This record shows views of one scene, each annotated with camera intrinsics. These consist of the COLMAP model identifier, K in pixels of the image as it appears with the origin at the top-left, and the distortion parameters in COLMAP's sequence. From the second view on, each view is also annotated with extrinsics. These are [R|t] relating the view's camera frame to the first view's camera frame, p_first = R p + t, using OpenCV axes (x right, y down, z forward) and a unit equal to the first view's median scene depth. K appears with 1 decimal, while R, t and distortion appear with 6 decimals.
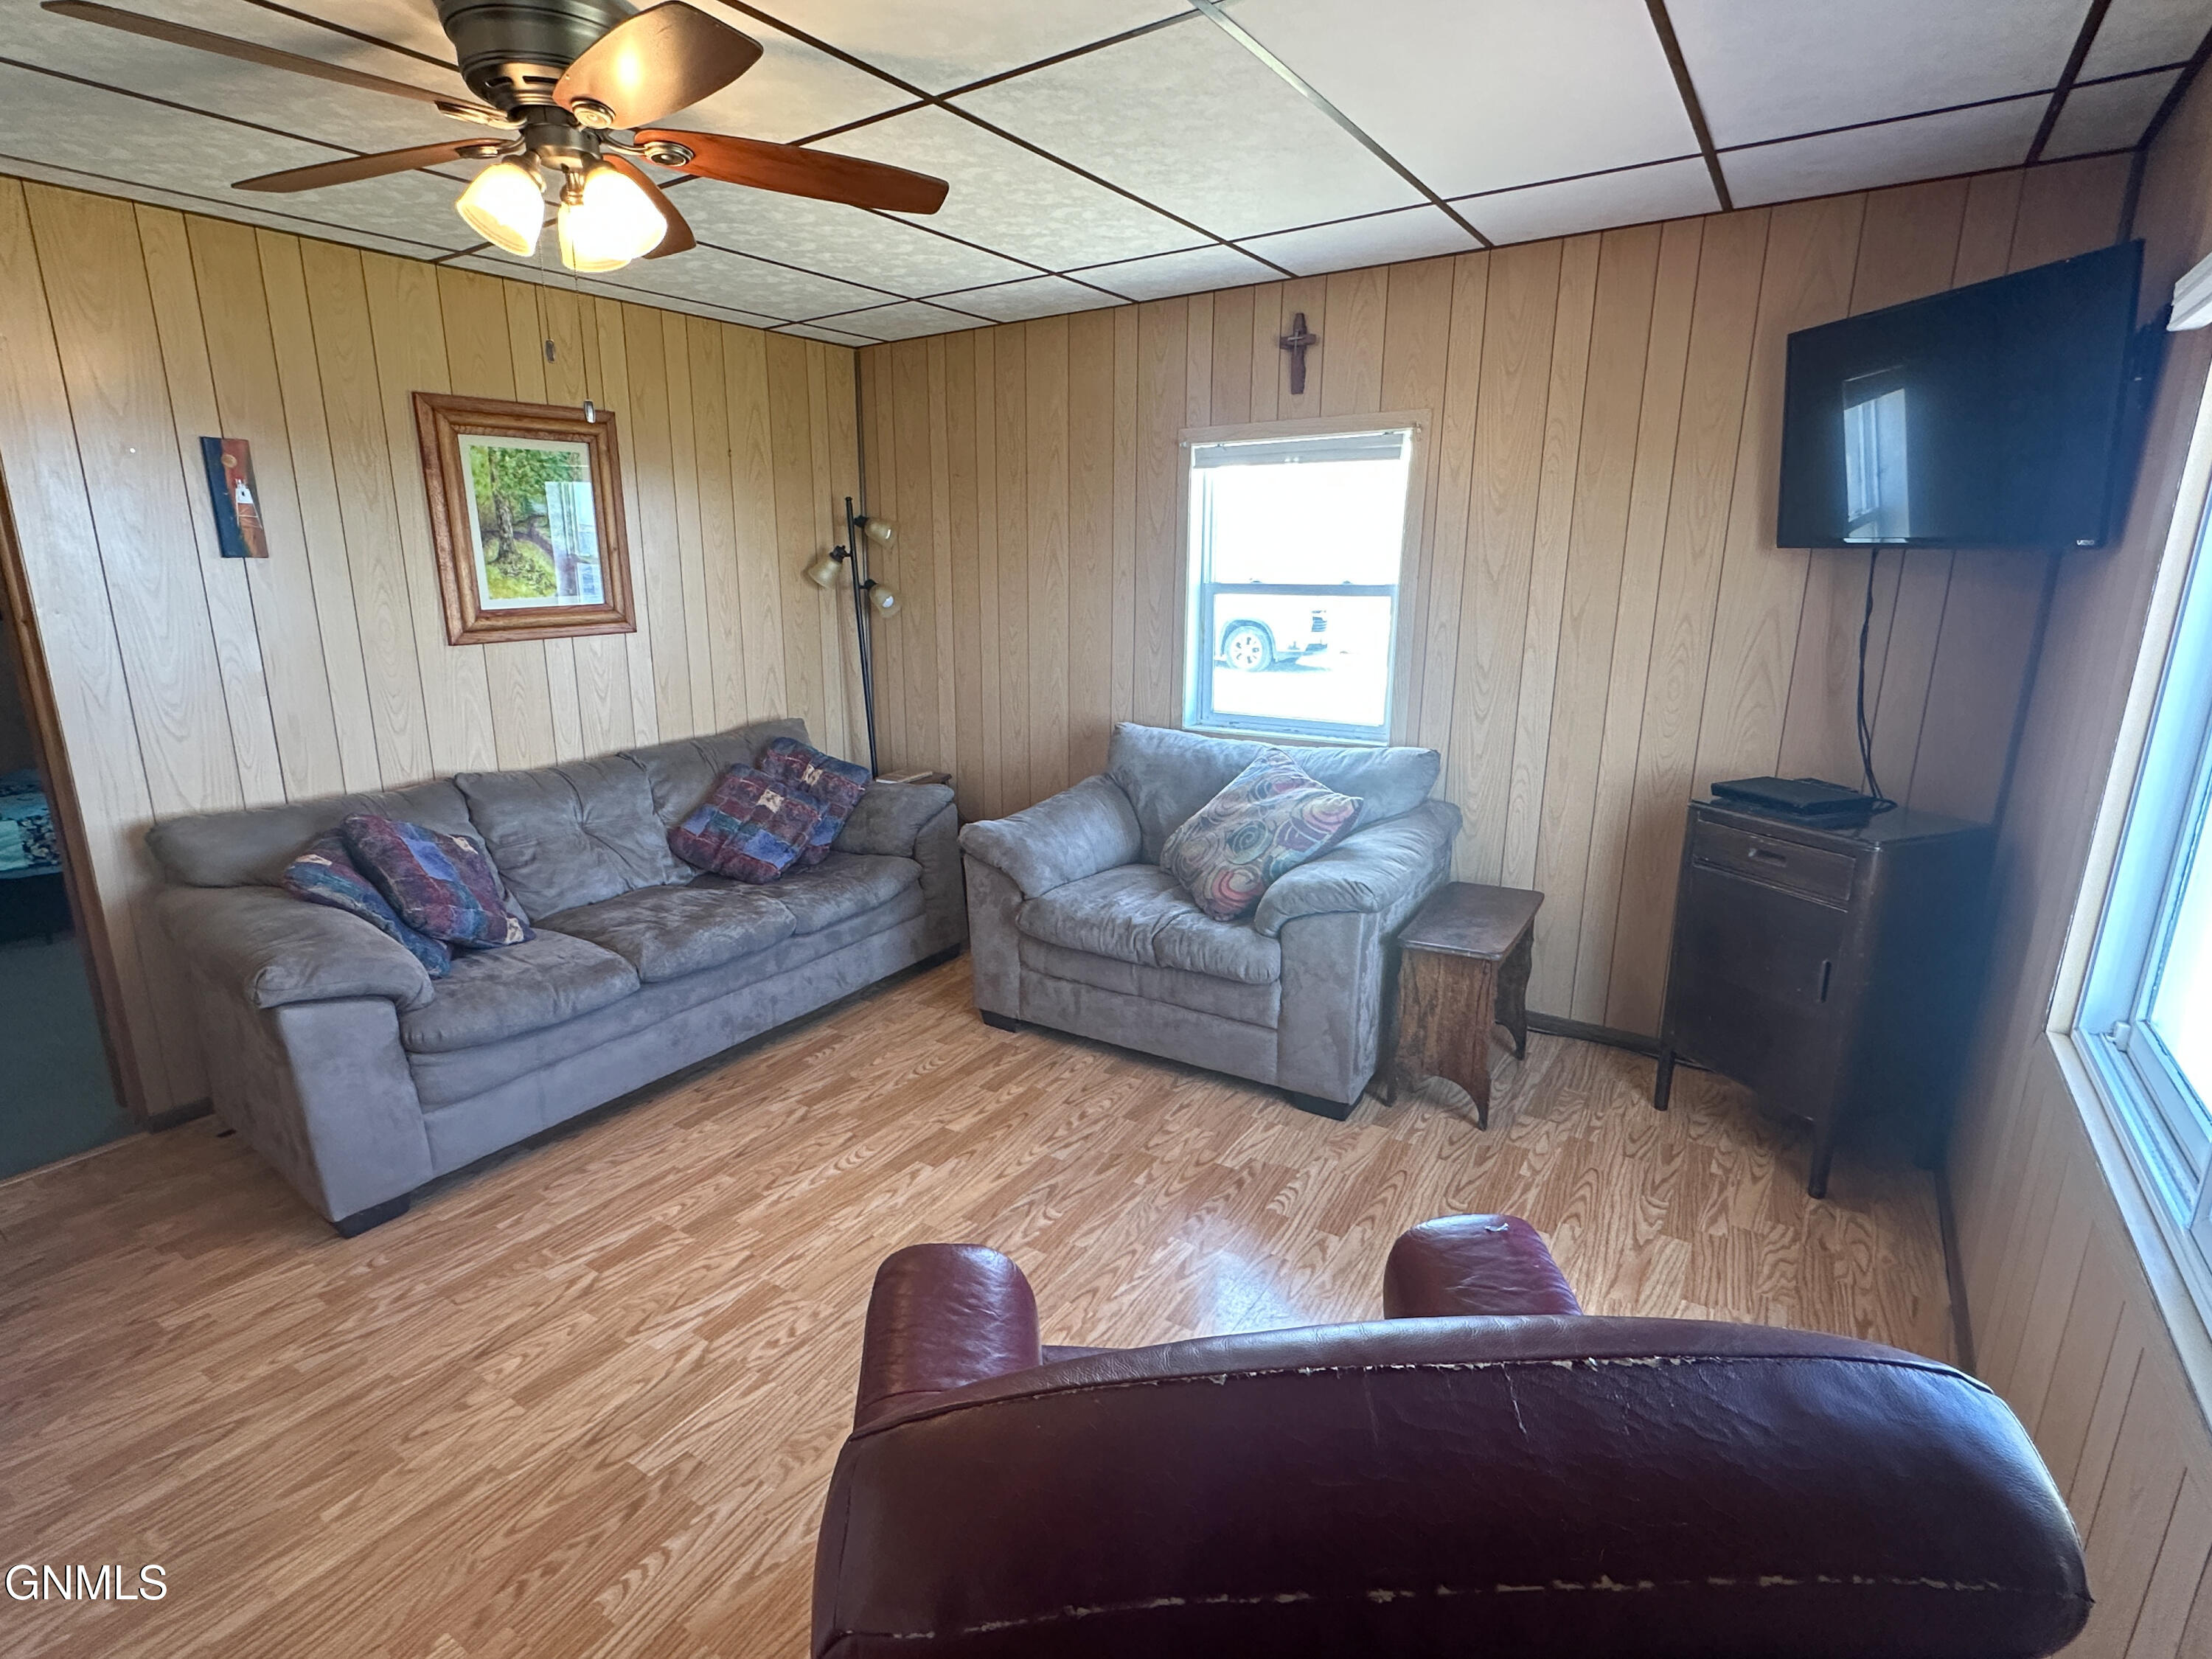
lens RADIAL K [[1097.4, 0, 1097.3], [0, 1097.4, 831.3], [0, 0, 1]] dist [0.010774, 0.000134]
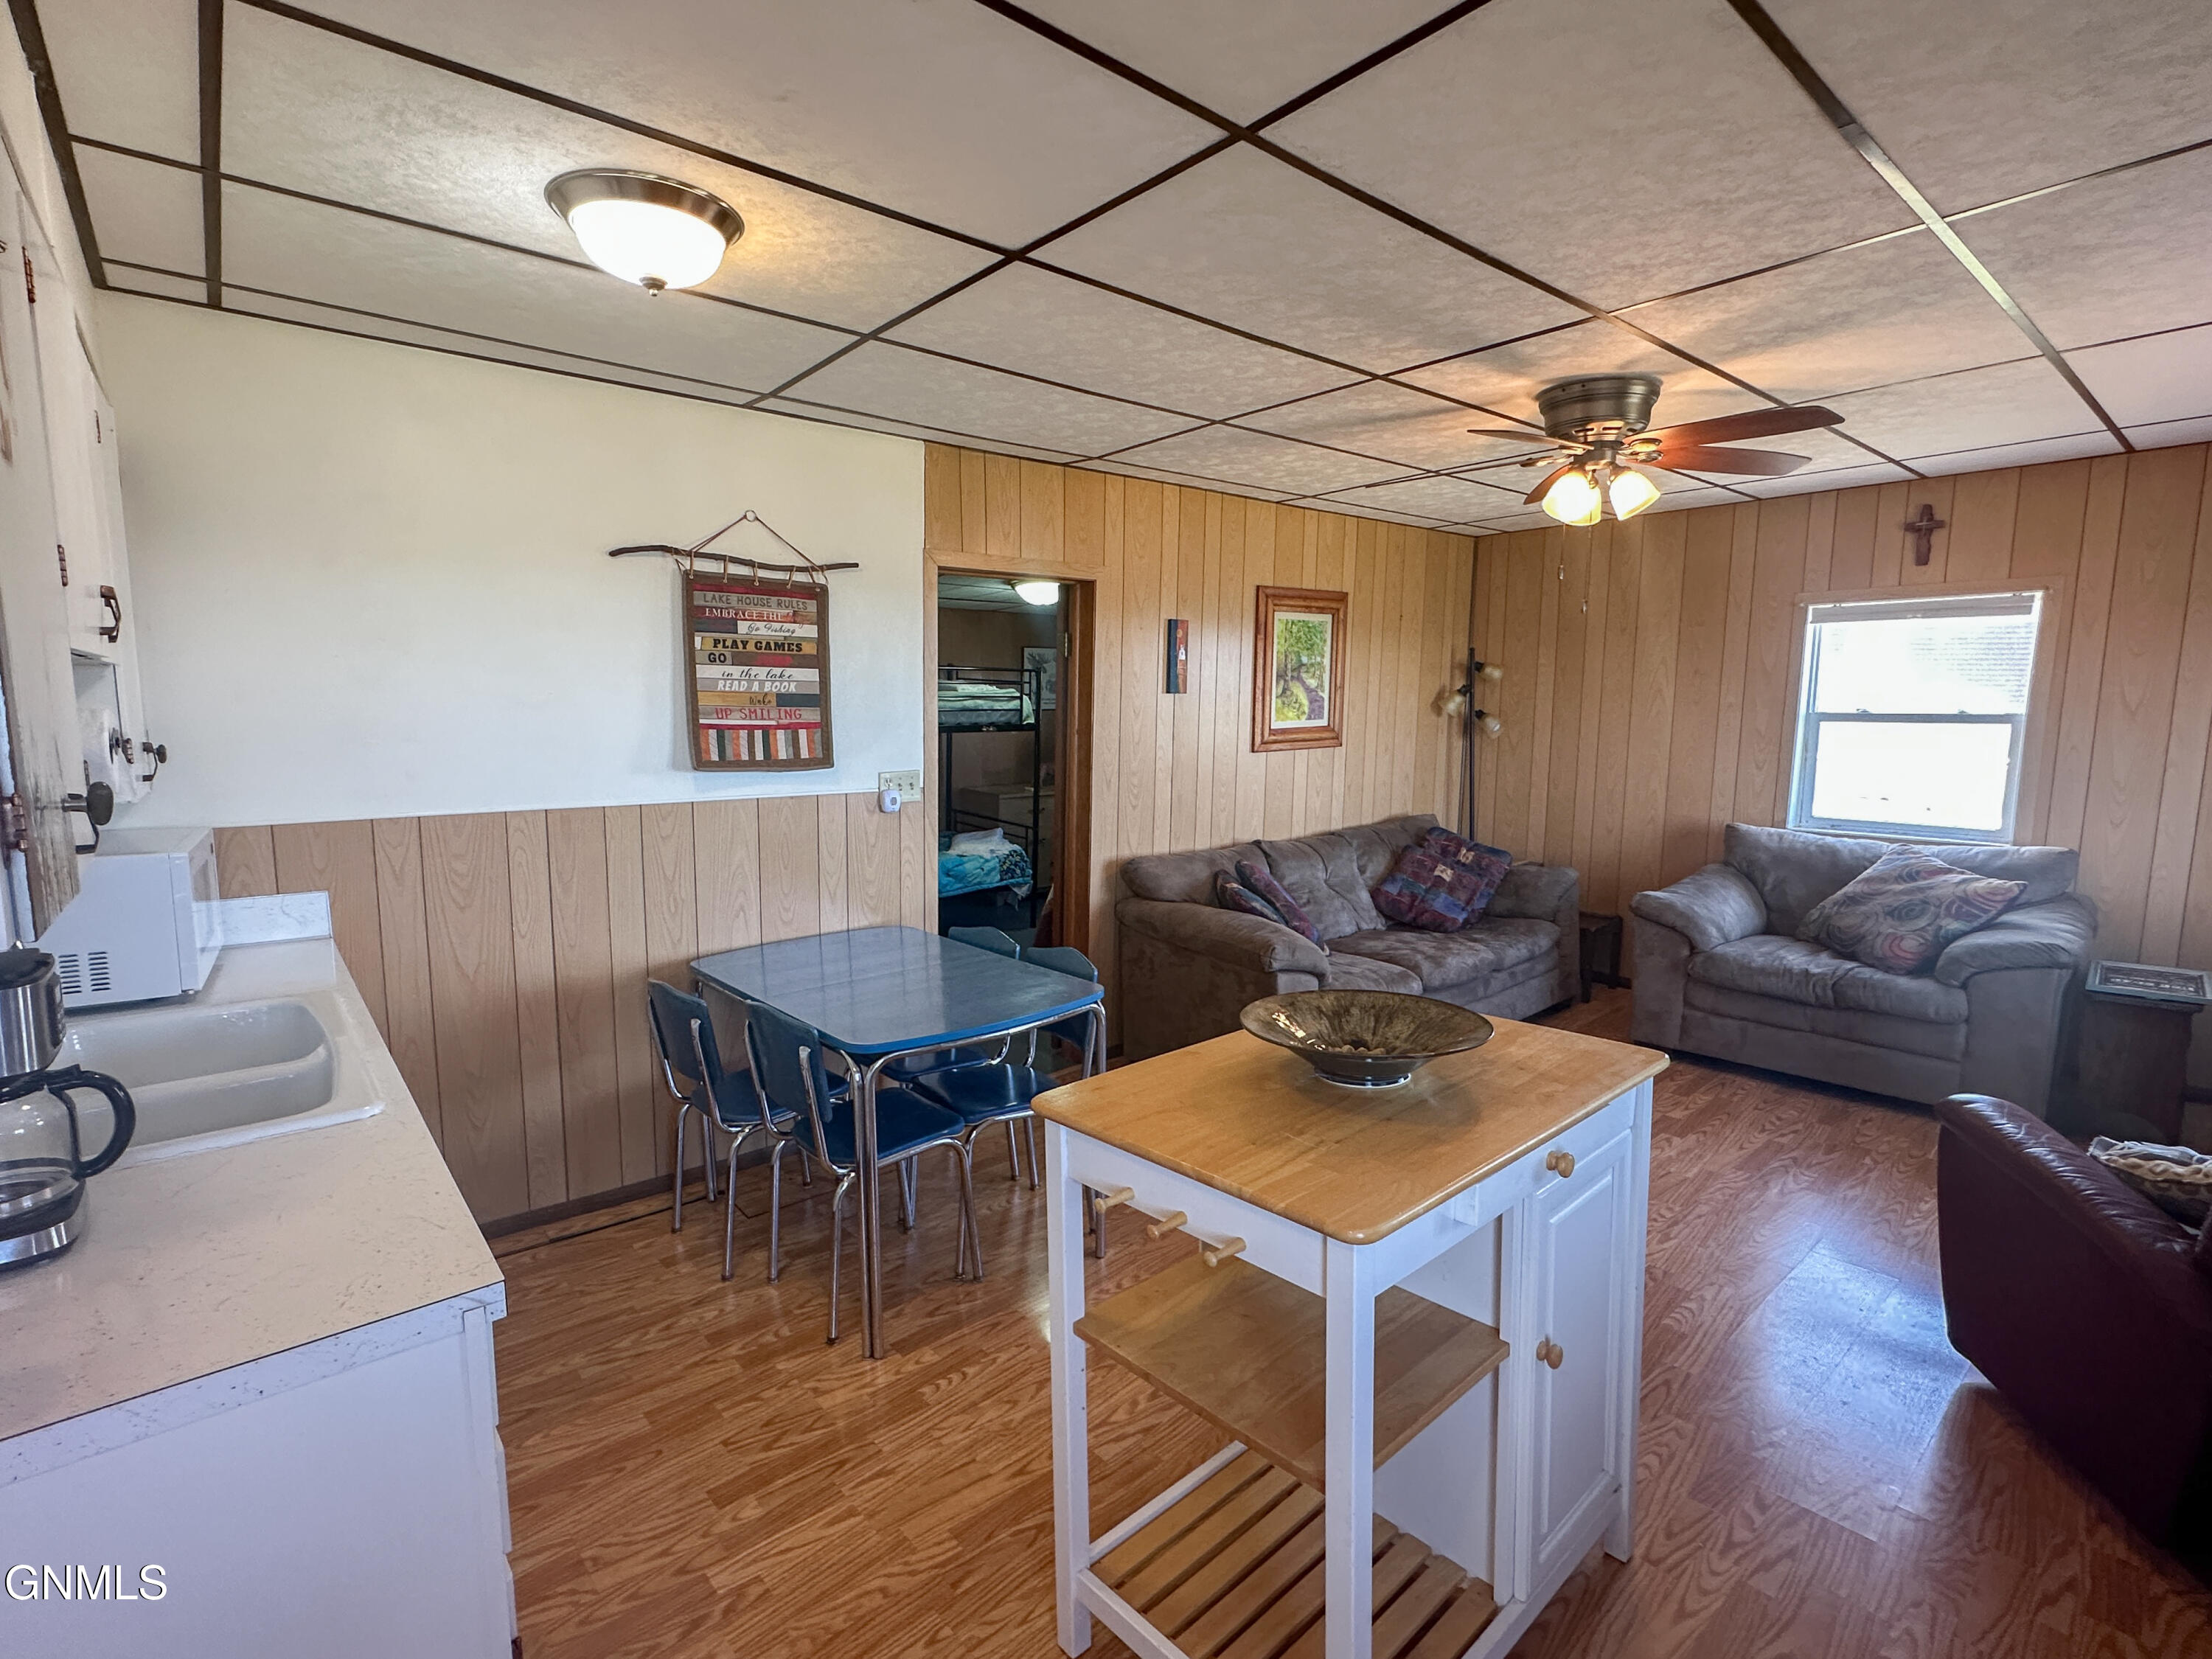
lens RADIAL K [[1033.6, 0, 1109.8], [0, 1033.6, 840.1], [0, 0, 1]] dist [-0.004574, 0.000901]
pose [[0.966322, 0.035462, -0.254881, -0.413083], [-0.062186, 0.993284, -0.097565, 0.089457], [0.249710, 0.110129, 0.962038, -0.339998]]
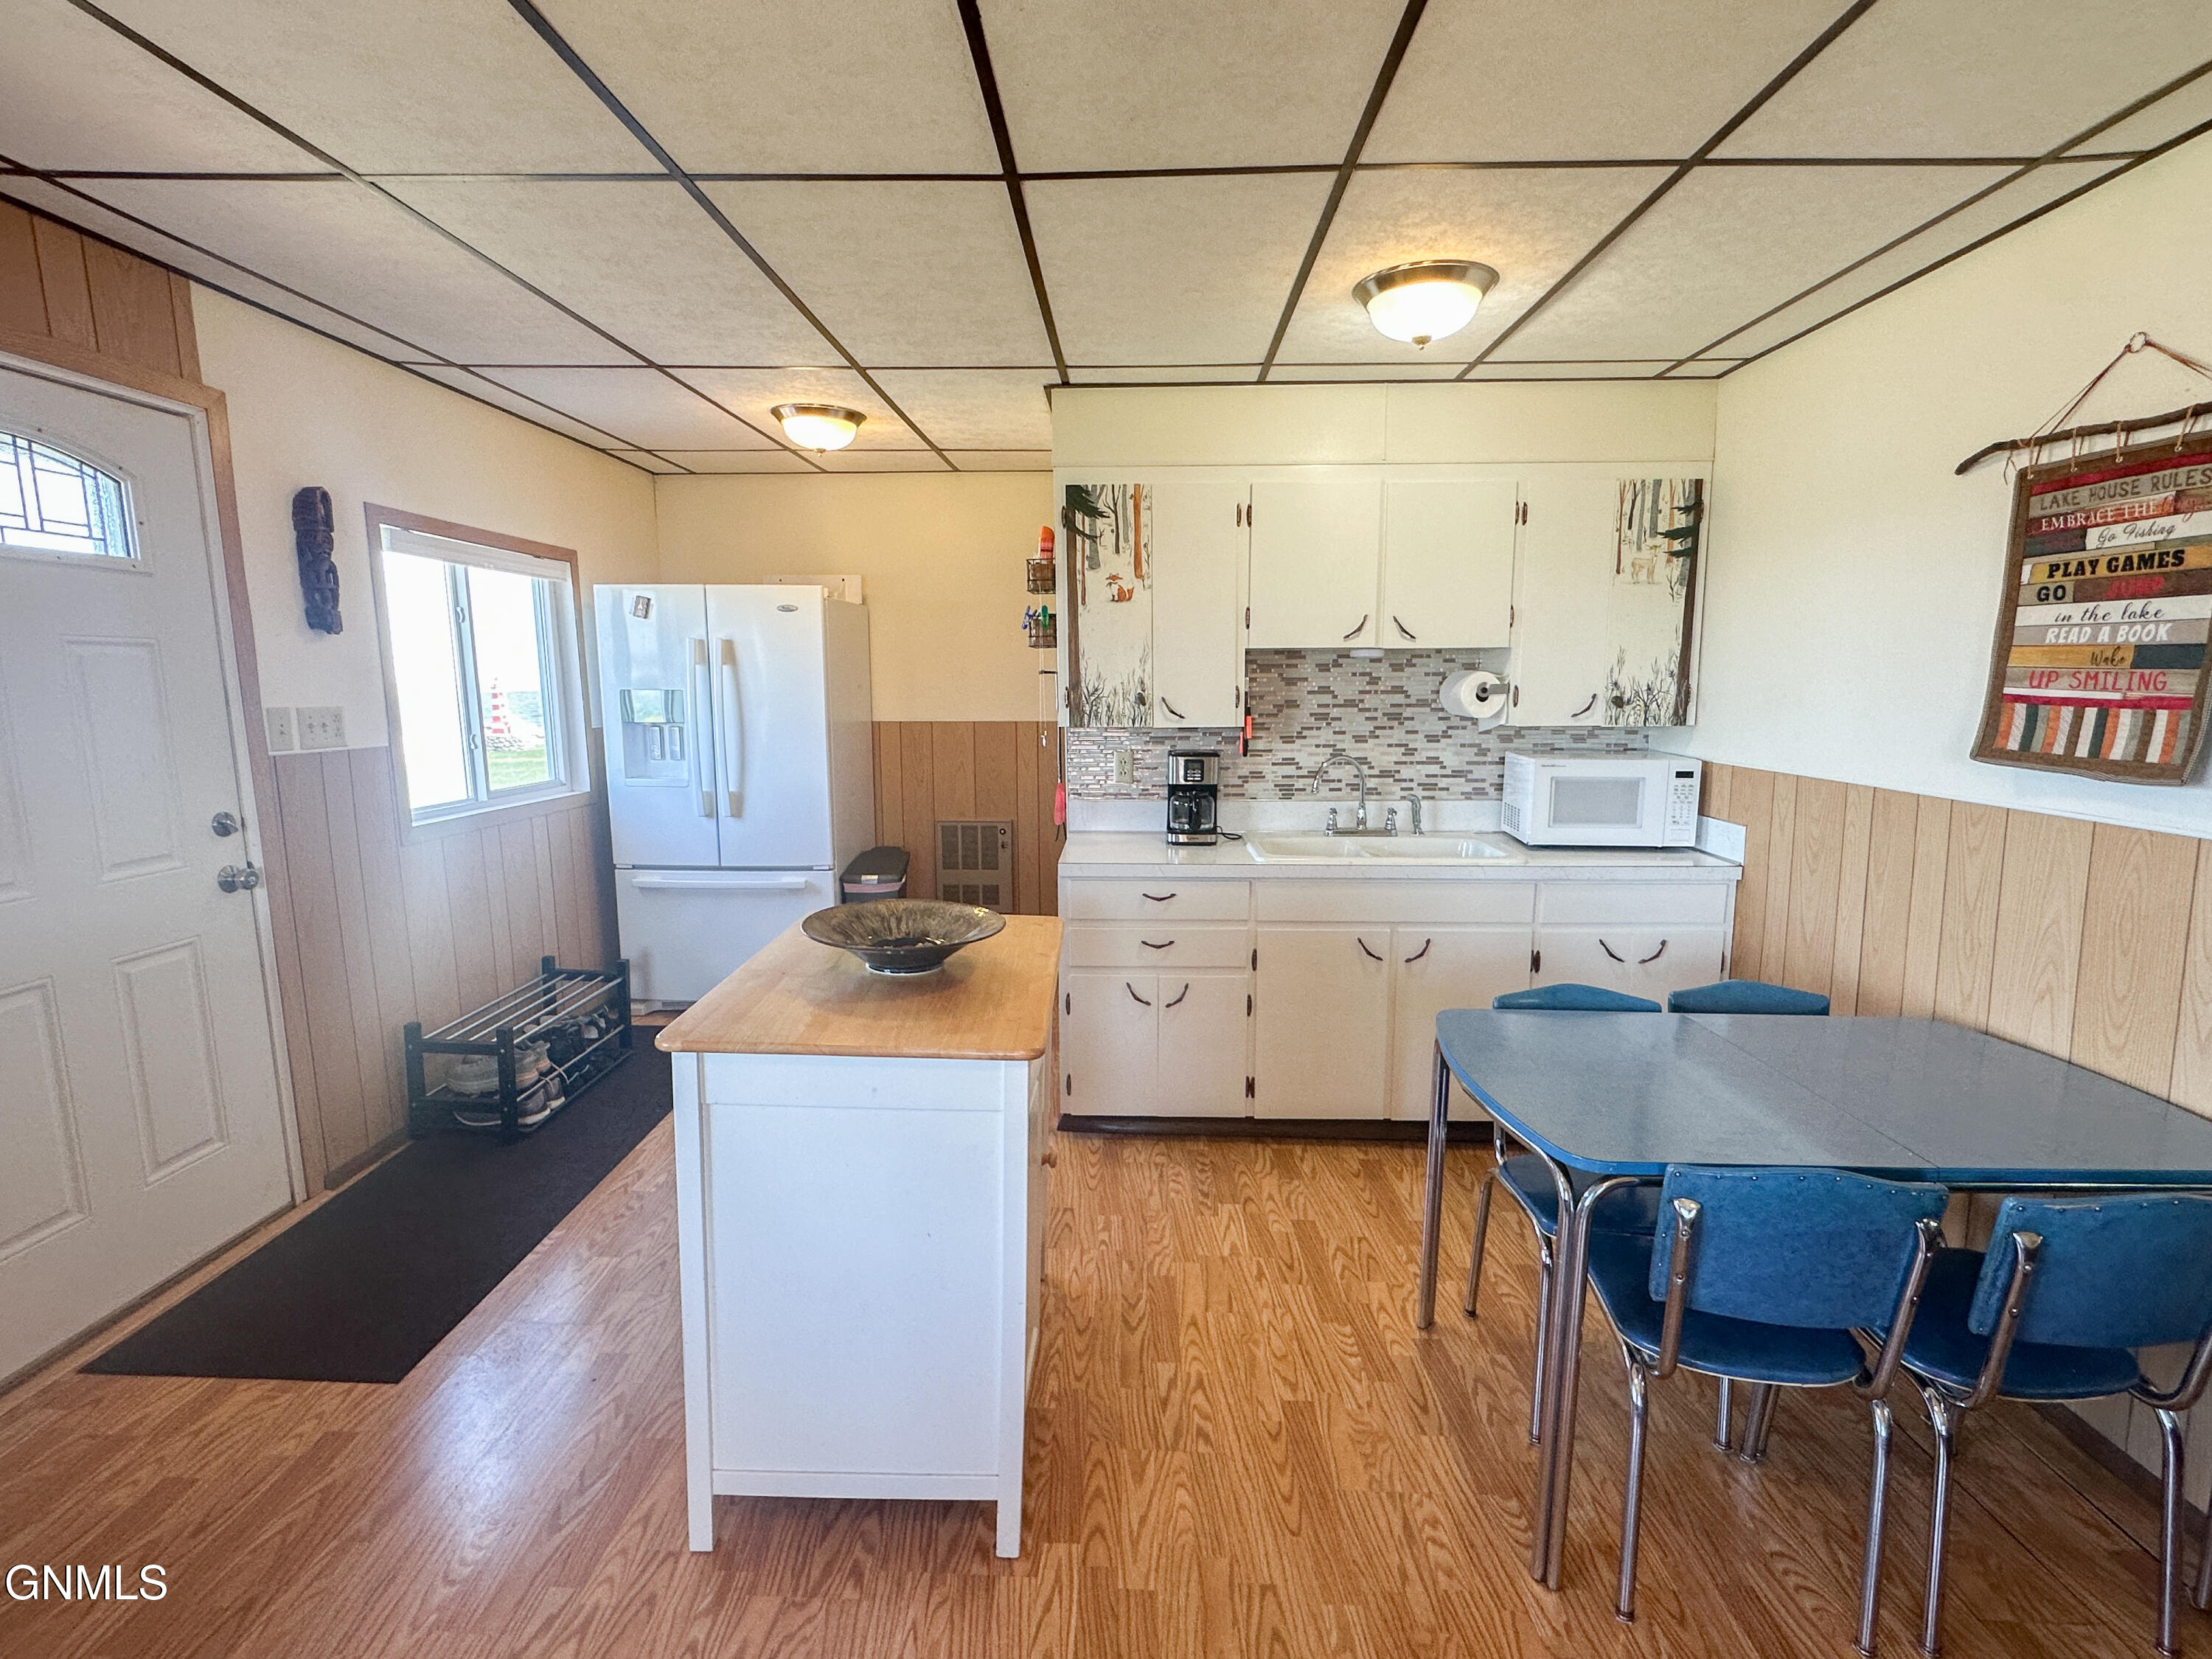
lens RADIAL K [[1033.6, 0, 1108.0], [0, 1033.6, 837.0], [0, 0, 1]] dist [-0.004574, 0.000901]
pose [[-0.835133, 0.085489, -0.543365, -0.204212], [-0.127863, 0.930616, 0.342937, -0.138911], [0.534981, 0.355874, -0.766257, 0.636099]]
